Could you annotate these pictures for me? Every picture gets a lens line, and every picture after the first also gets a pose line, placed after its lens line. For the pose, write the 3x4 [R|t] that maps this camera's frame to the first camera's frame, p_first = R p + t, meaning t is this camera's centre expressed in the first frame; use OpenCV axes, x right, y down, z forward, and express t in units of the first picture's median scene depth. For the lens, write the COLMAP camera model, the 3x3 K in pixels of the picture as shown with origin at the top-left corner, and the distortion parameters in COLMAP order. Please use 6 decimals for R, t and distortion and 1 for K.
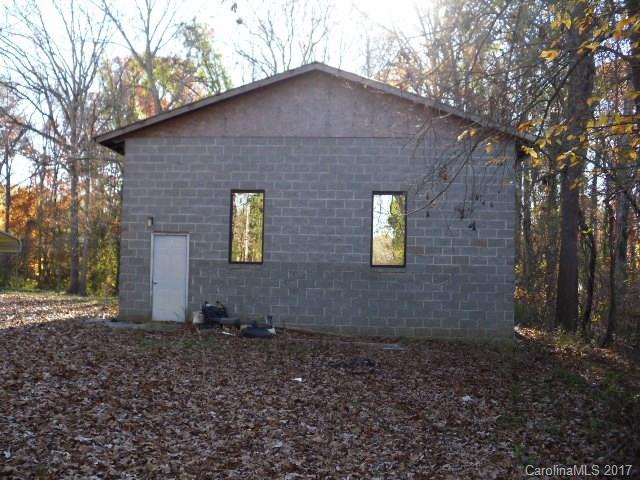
lens RADIAL K [[667.5, 0, 318.3], [0, 667.5, 255.3], [0, 0, 1]] dist [-0.142778, 0.039022]
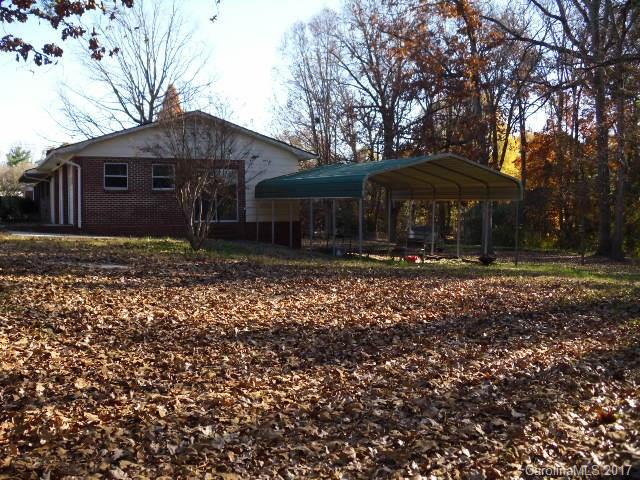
lens RADIAL K [[667.5, 0, 318.3], [0, 667.5, 255.3], [0, 0, 1]] dist [-0.142778, 0.039022]
pose [[0.722935, 0.010905, -0.690830, -0.067486], [0.039930, 0.997545, 0.057533, 0.002357], [0.689761, -0.069178, 0.720725, 0.167752]]
